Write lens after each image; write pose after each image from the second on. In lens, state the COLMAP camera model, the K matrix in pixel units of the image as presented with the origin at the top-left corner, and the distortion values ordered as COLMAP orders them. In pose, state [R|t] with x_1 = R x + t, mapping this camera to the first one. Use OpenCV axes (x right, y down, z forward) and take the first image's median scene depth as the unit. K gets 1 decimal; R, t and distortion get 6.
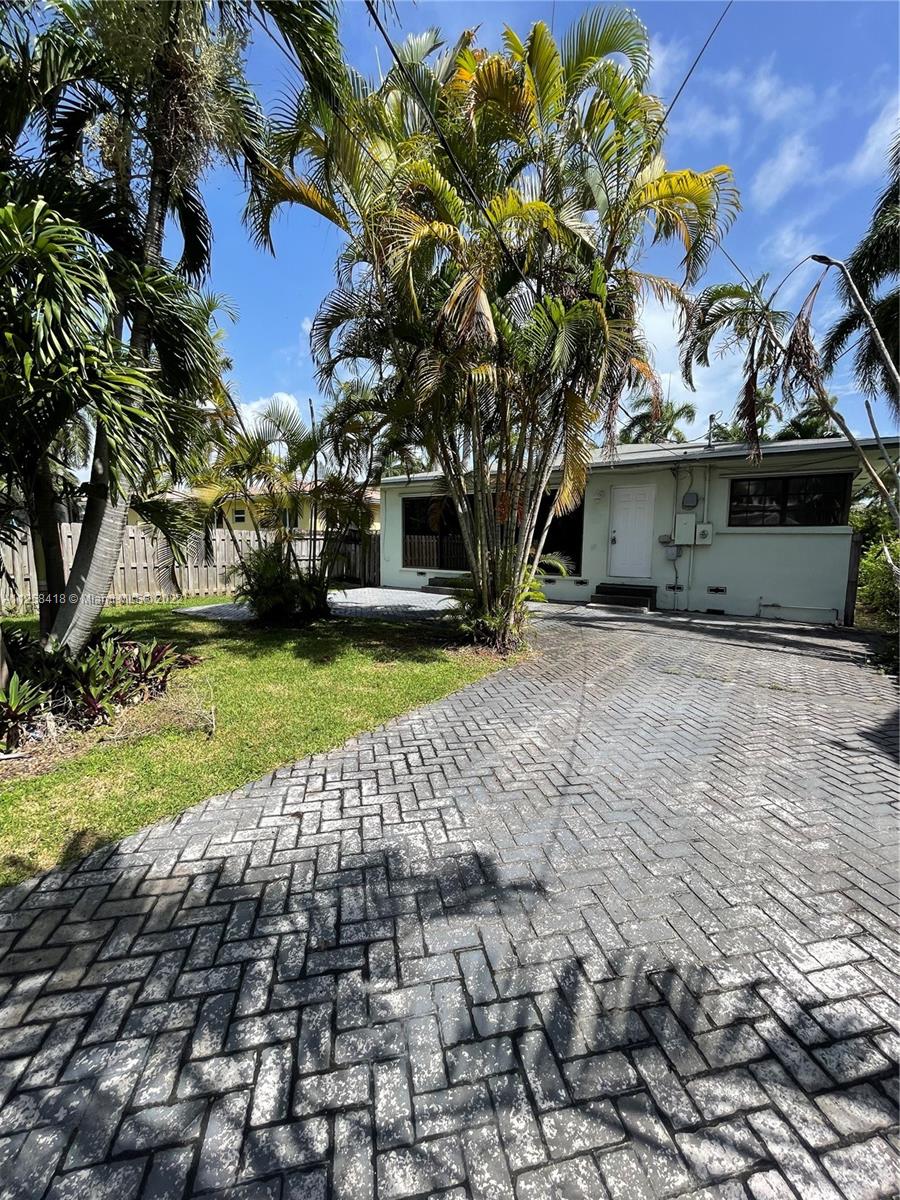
lens RADIAL K [[490.7, 0, 450.6], [0, 490.7, 598.6], [0, 0, 1]] dist [-0.003150, 0.001414]
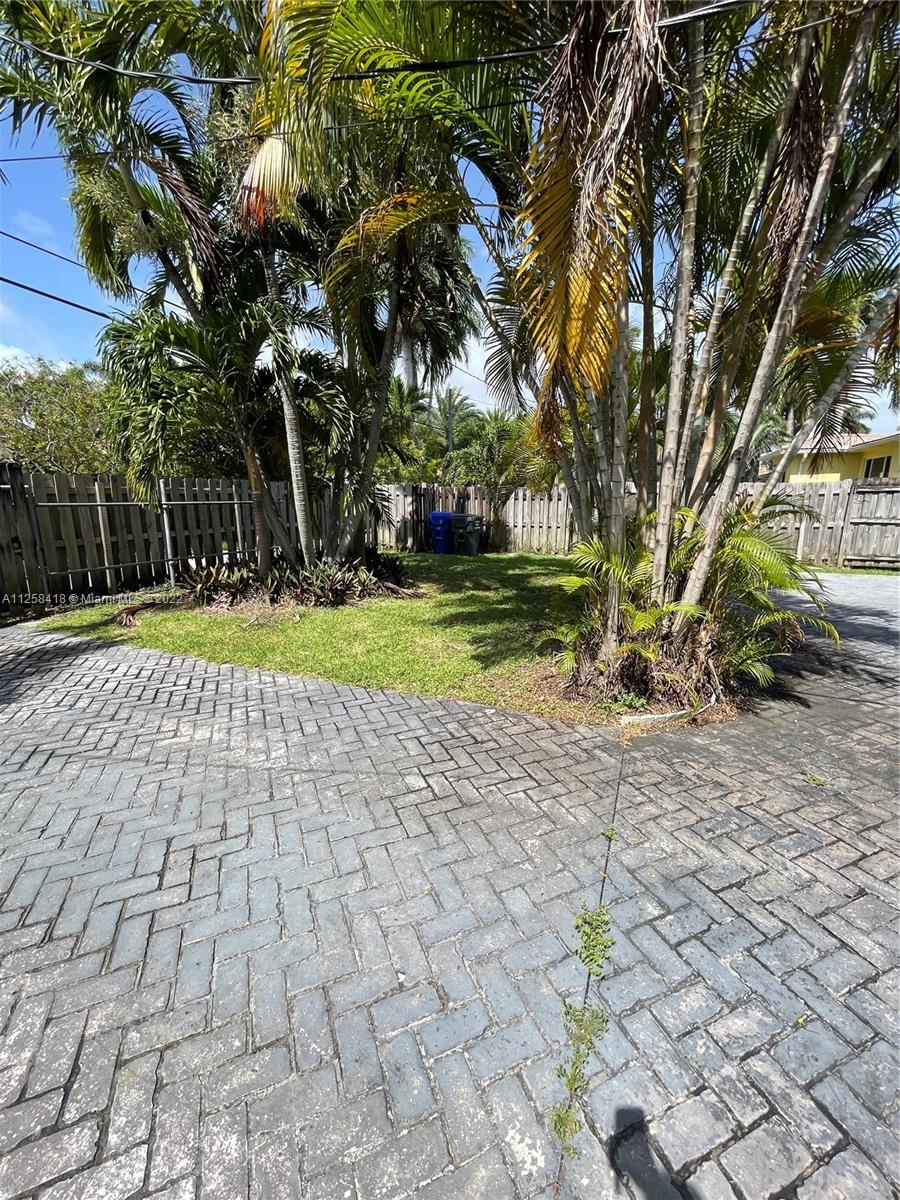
lens RADIAL K [[490.7, 0, 449.8], [0, 490.7, 601.6], [0, 0, 1]] dist [-0.003150, 0.001414]
pose [[0.190528, 0.196516, -0.961811, 1.006940], [-0.111625, 0.977741, 0.177658, -0.132723], [0.975315, 0.073514, 0.208223, 1.248921]]
